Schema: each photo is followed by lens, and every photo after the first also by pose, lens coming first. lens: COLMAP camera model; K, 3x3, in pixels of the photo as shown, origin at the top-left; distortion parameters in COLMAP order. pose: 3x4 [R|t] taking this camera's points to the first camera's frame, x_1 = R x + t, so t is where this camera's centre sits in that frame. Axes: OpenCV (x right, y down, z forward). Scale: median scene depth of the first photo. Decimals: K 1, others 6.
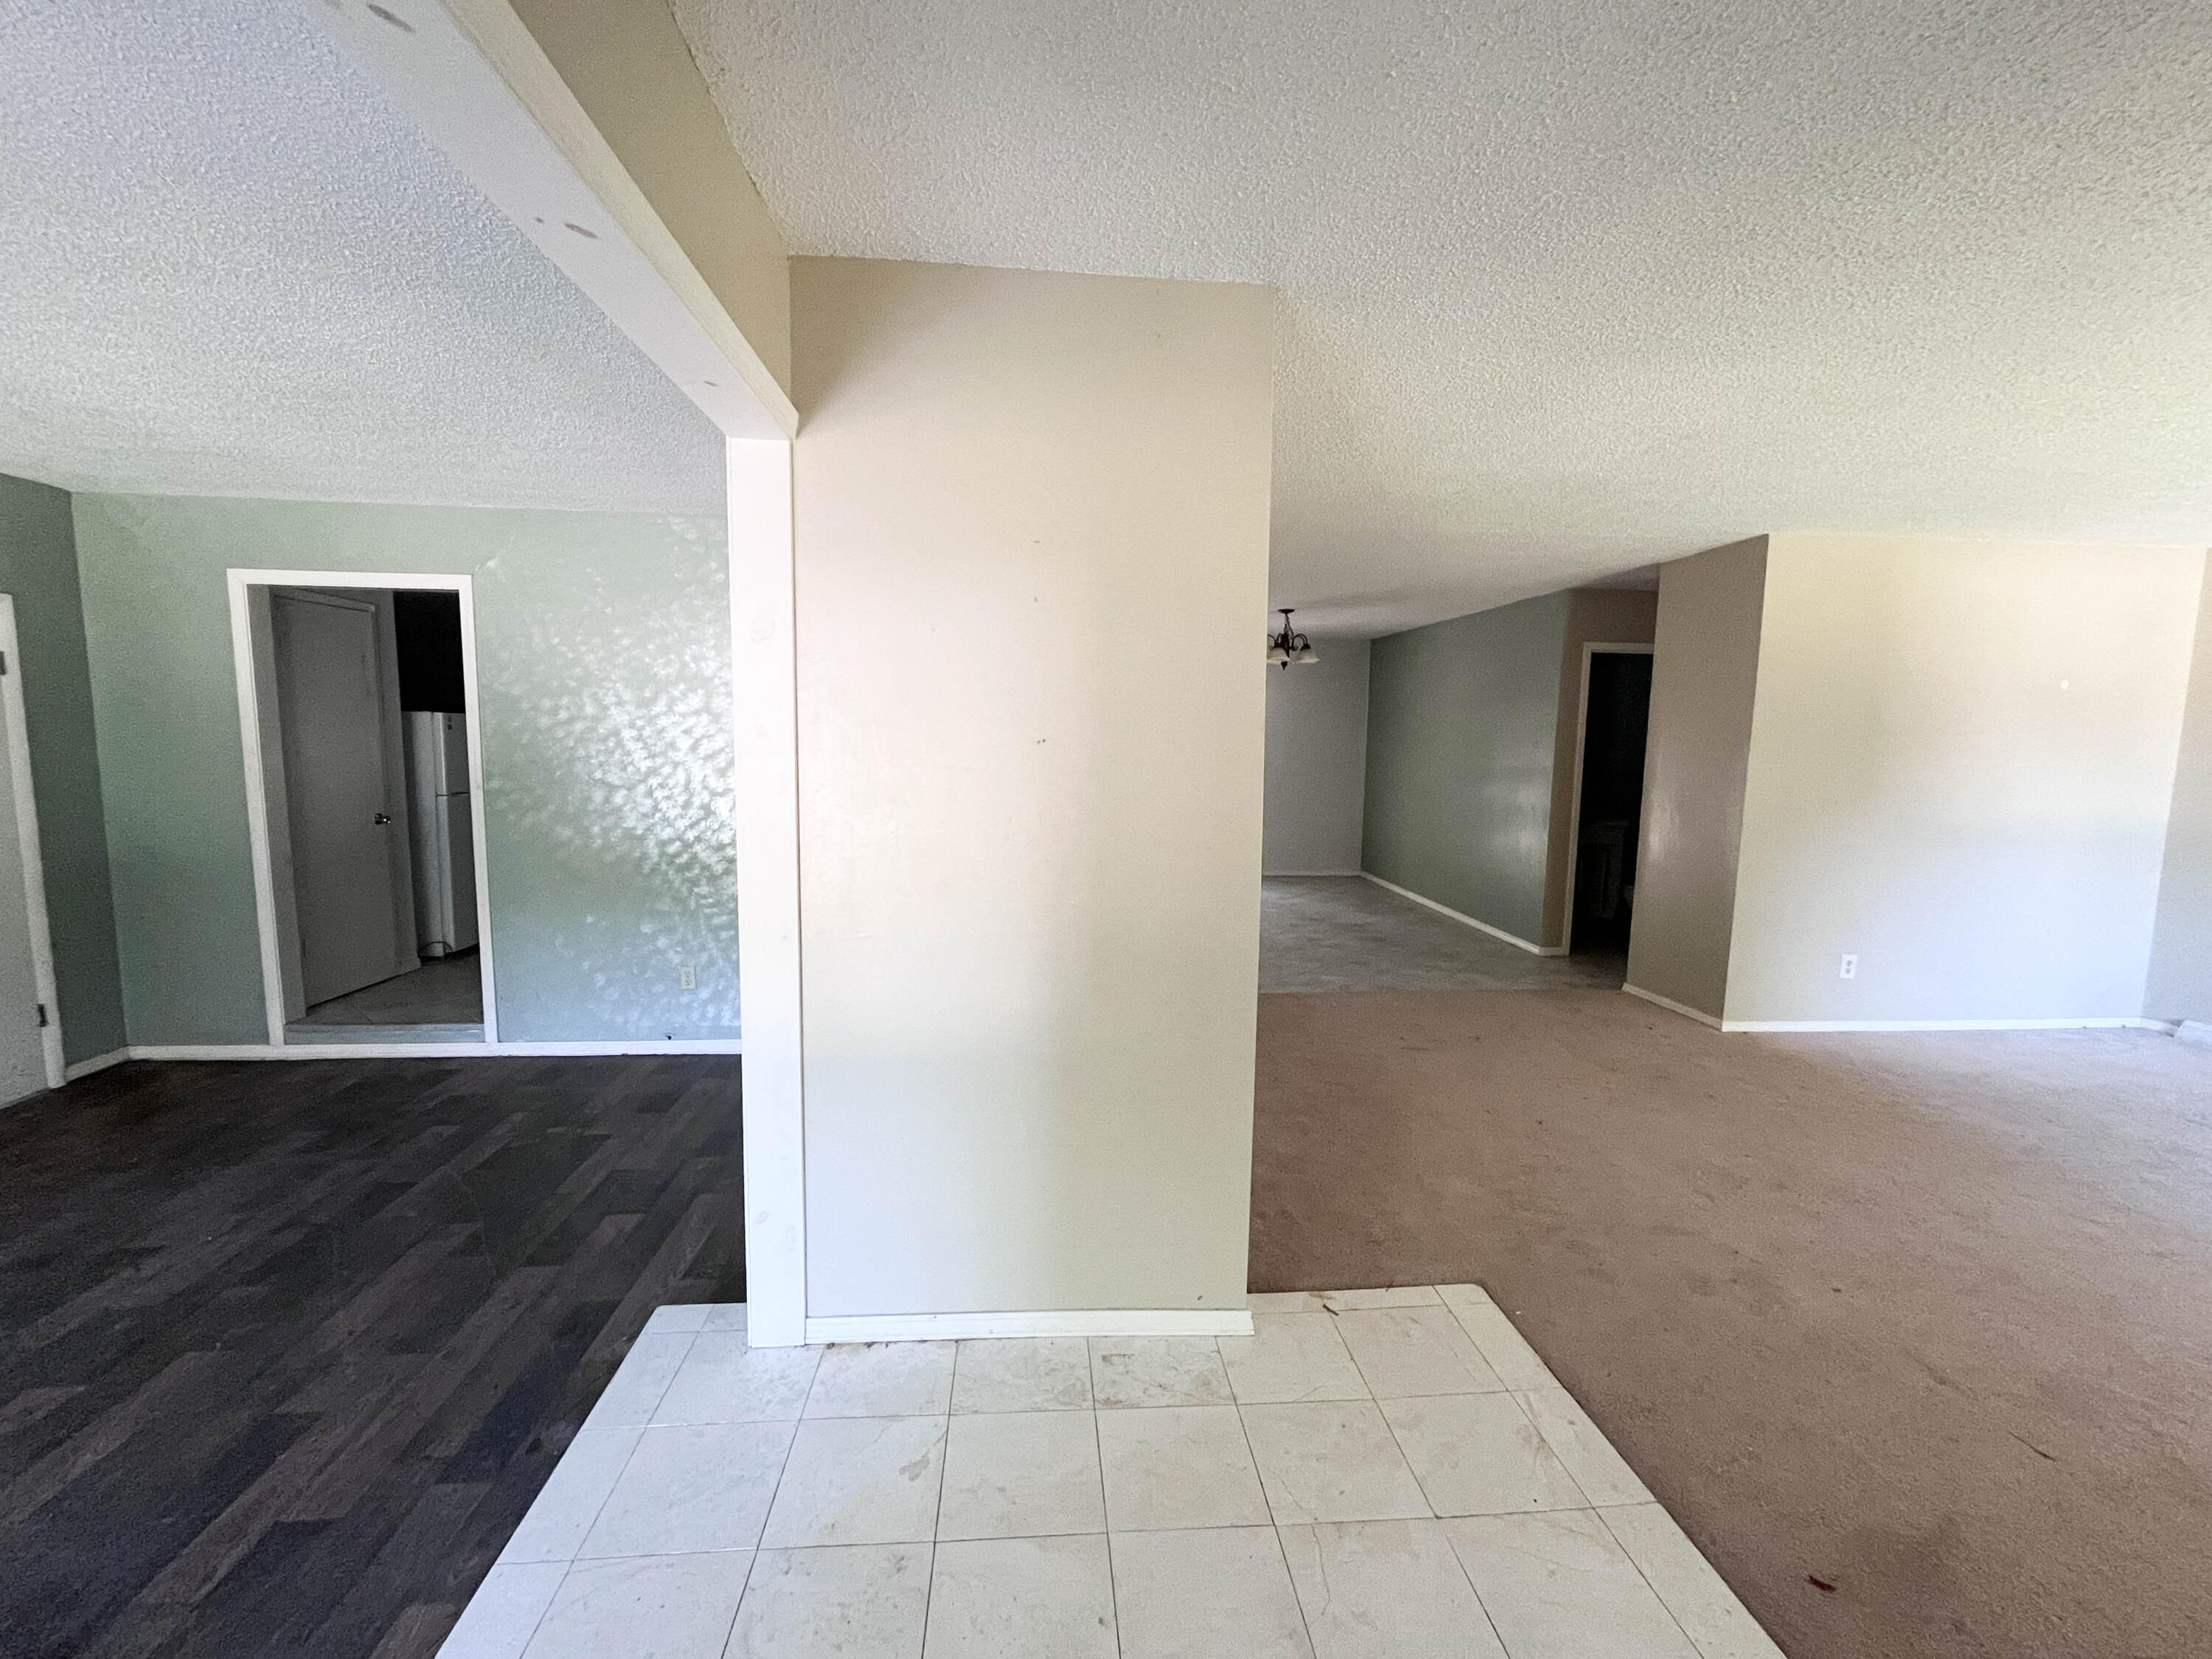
lens RADIAL K [[920.2, 0, 1106.0], [0, 920.2, 829.5], [0, 0, 1]] dist [-0.000057, -0.000018]
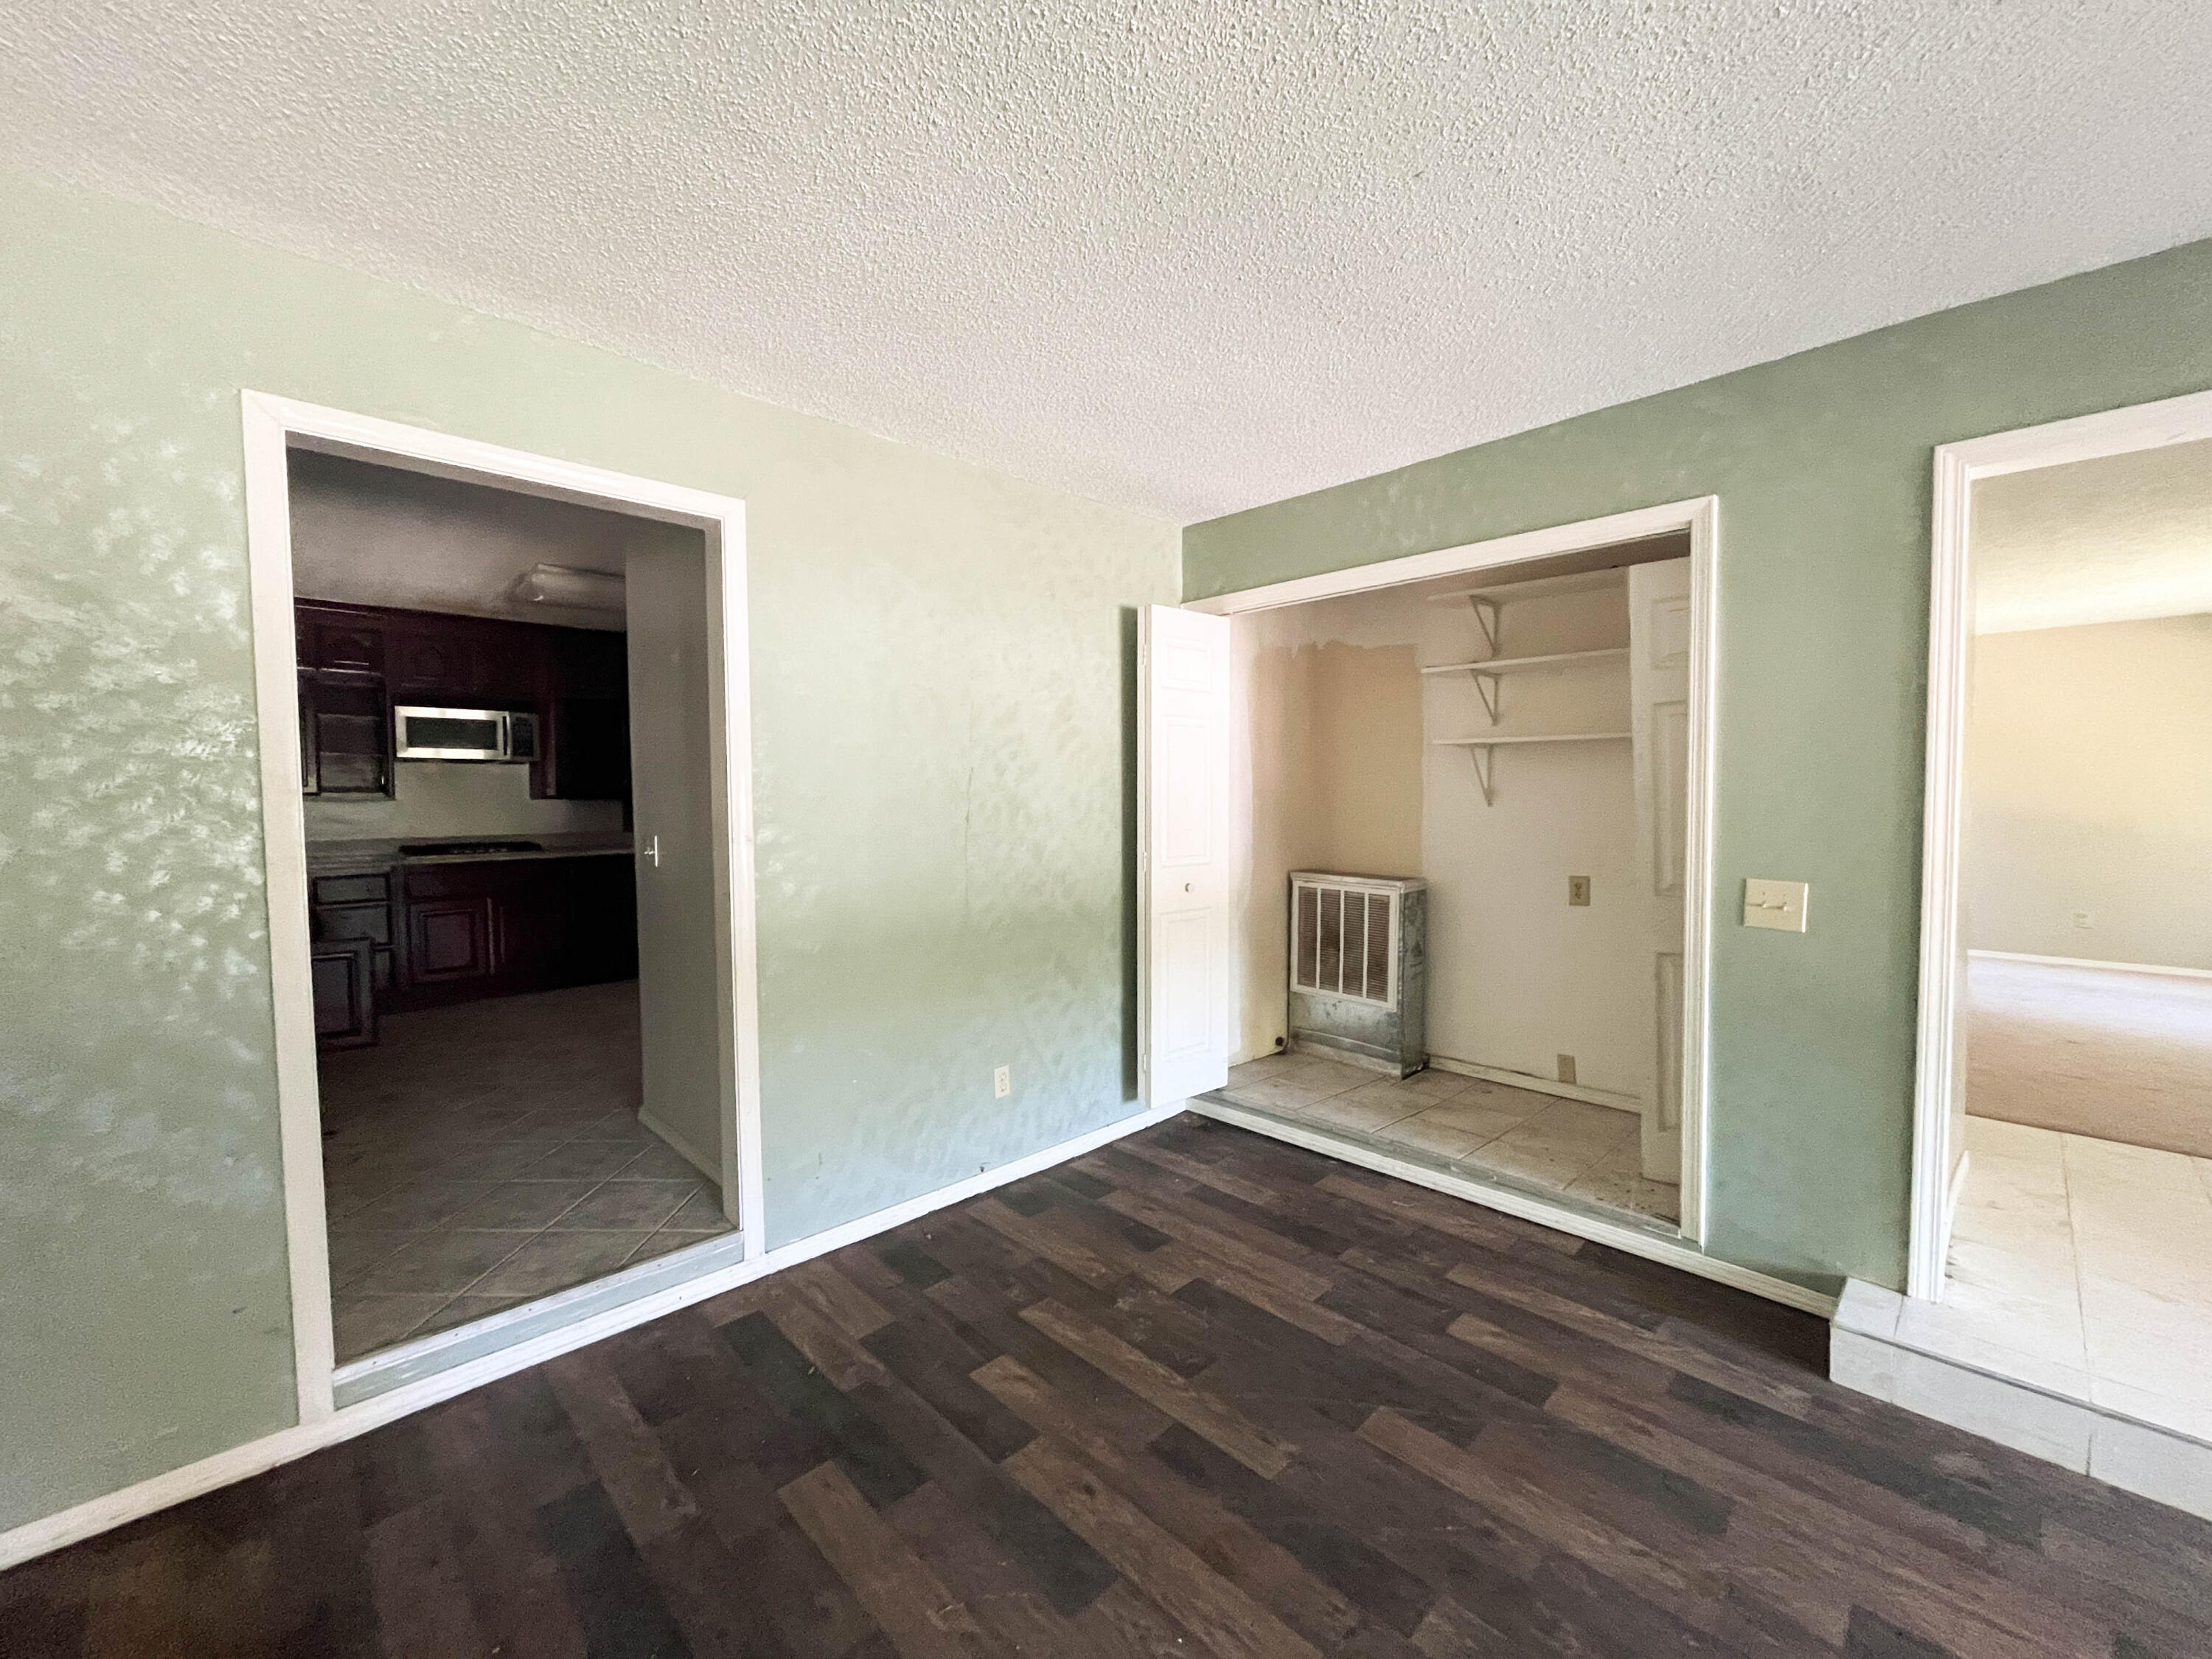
lens RADIAL K [[888.7, 0, 1105.8], [0, 888.7, 832.4], [0, 0, 1]] dist [-0.001204, -0.000938]
pose [[0.771418, -0.045399, 0.634707, -0.934800], [0.080655, 0.996383, -0.026758, -0.017171], [-0.631197, 0.071834, 0.772289, 0.414774]]
